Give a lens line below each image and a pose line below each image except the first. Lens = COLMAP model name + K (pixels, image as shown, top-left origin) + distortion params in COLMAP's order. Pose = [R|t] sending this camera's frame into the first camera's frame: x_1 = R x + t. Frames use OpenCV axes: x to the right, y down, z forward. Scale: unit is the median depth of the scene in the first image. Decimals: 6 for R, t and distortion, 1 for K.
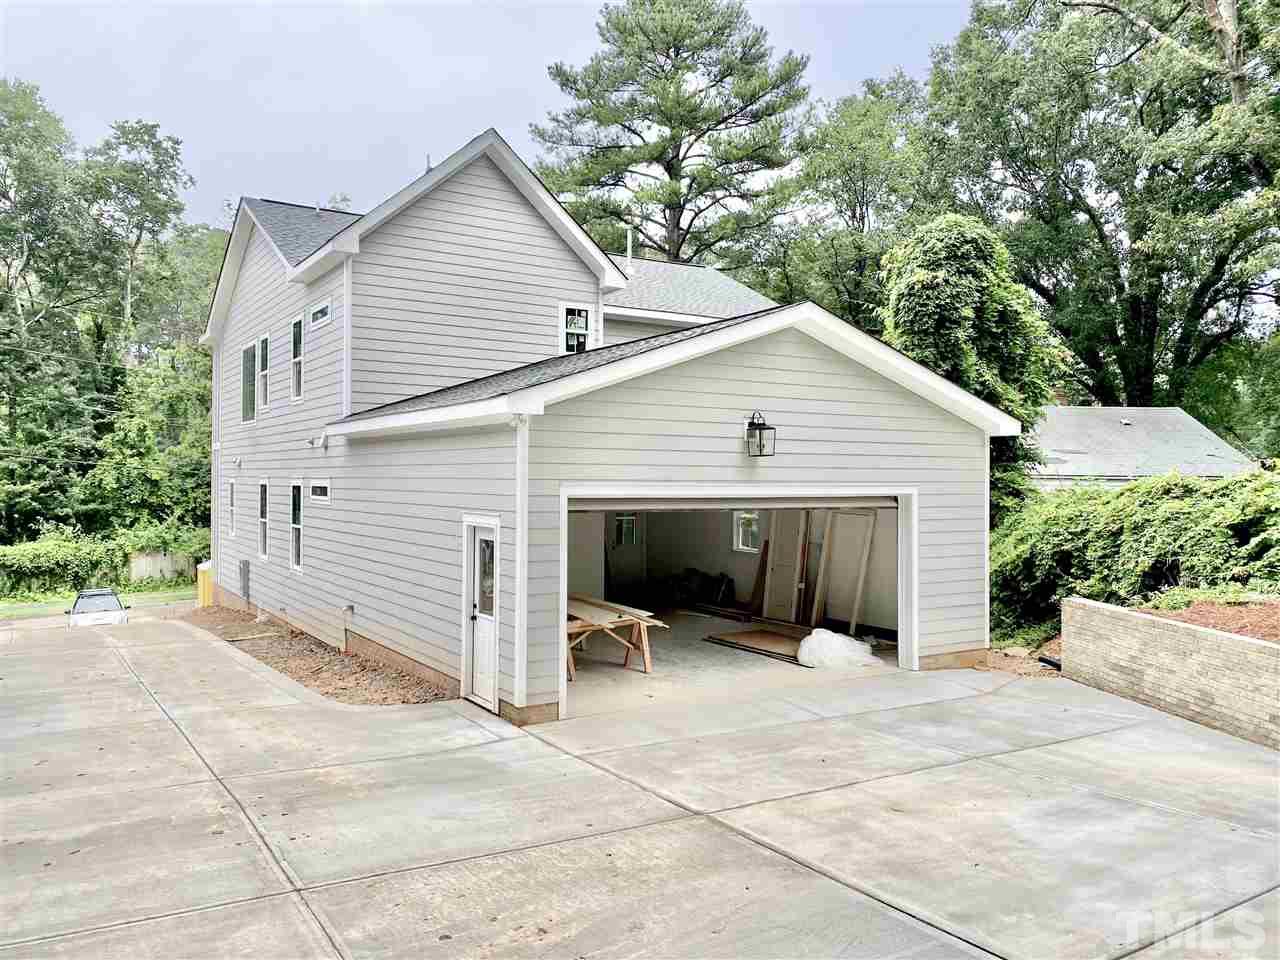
lens RADIAL K [[981.8, 0, 640.6], [0, 981.8, 472.4], [0, 0, 1]] dist [0.067133, -0.104125]
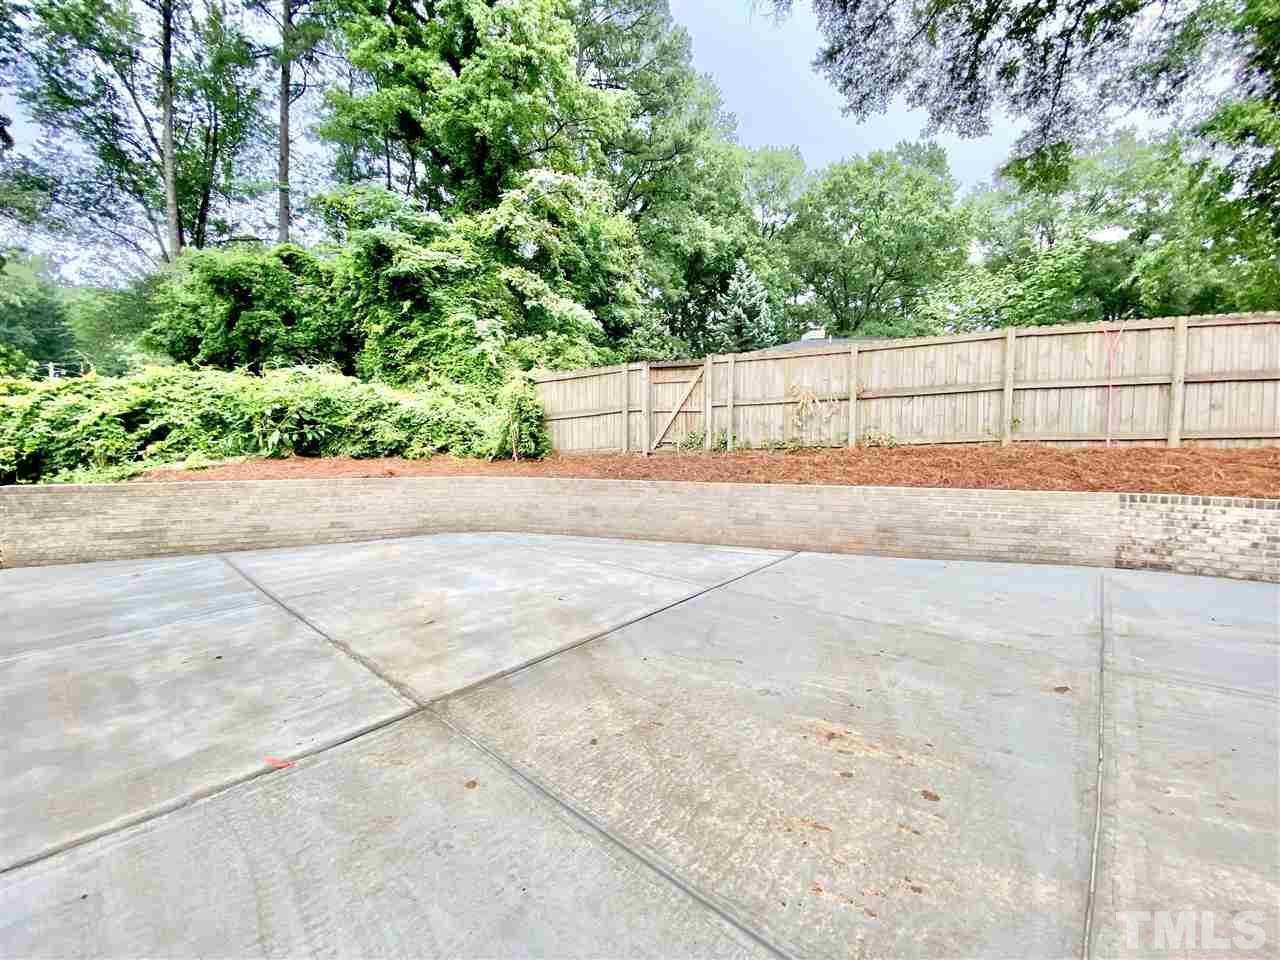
lens RADIAL K [[515.3, 0, 640.0], [0, 515.3, 480.0], [0, 0, 1]] dist [0.033352, -0.031192]
pose [[-0.280370, -0.072803, 0.957127, -0.360577], [-0.007073, 0.997249, 0.073783, 0.139326], [-0.959866, 0.013917, -0.280113, 0.950529]]
